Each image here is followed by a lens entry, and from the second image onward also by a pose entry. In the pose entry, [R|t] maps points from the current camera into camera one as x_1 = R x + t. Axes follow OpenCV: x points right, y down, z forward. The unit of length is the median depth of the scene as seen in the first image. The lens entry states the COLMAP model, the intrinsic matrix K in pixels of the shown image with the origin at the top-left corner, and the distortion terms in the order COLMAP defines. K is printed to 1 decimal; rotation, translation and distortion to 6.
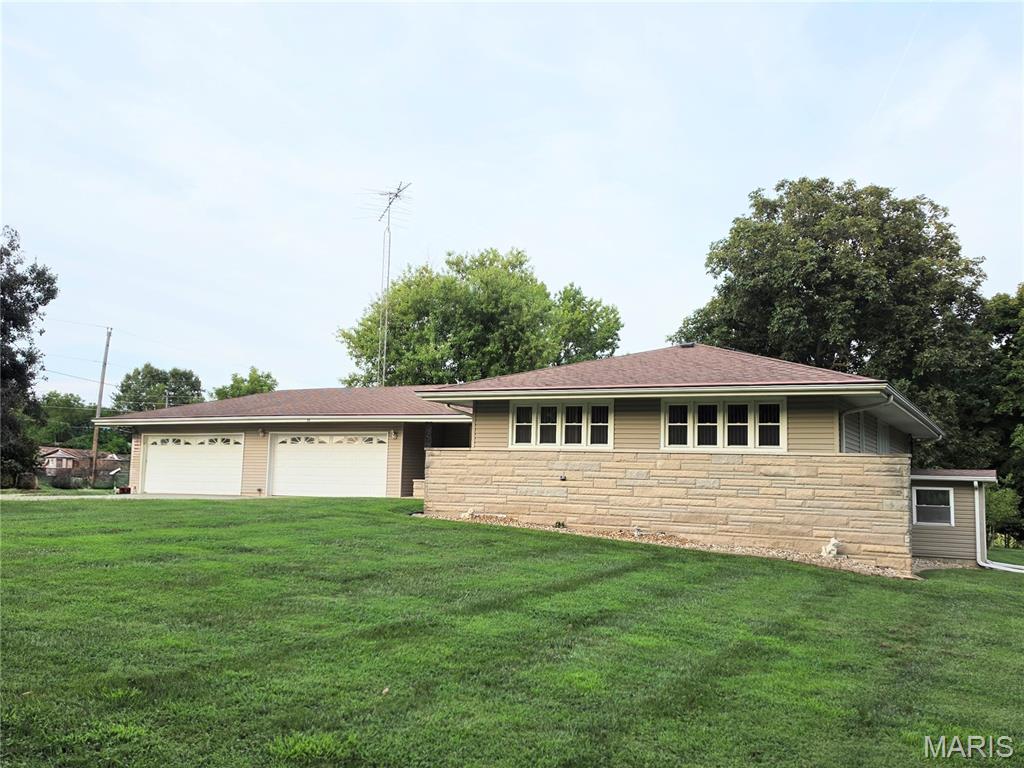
lens RADIAL K [[947.4, 0, 512.0], [0, 947.4, 384.0], [0, 0, 1]] dist [0.095799, -0.001725]
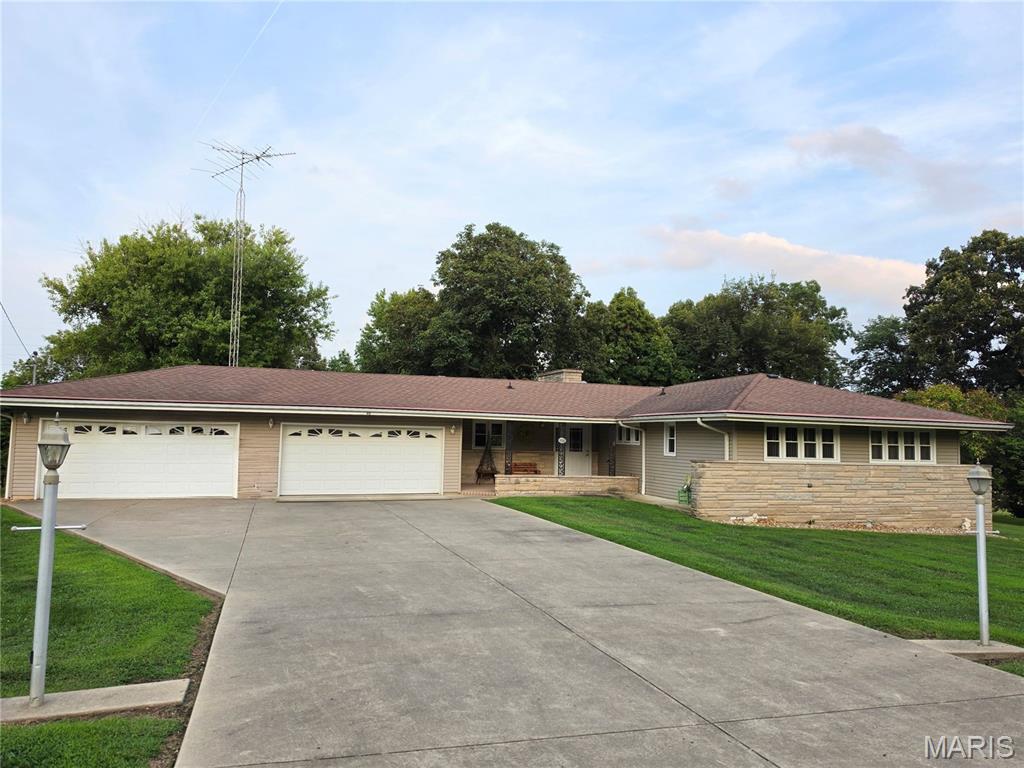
lens RADIAL K [[709.1, 0, 510.3], [0, 709.1, 387.8], [0, 0, 1]] dist [0.099695, -0.167552]
pose [[0.677390, 0.037522, 0.734667, -0.917672], [-0.081784, 0.996348, 0.024521, -0.021456], [-0.731064, -0.076694, 0.677985, 0.640435]]
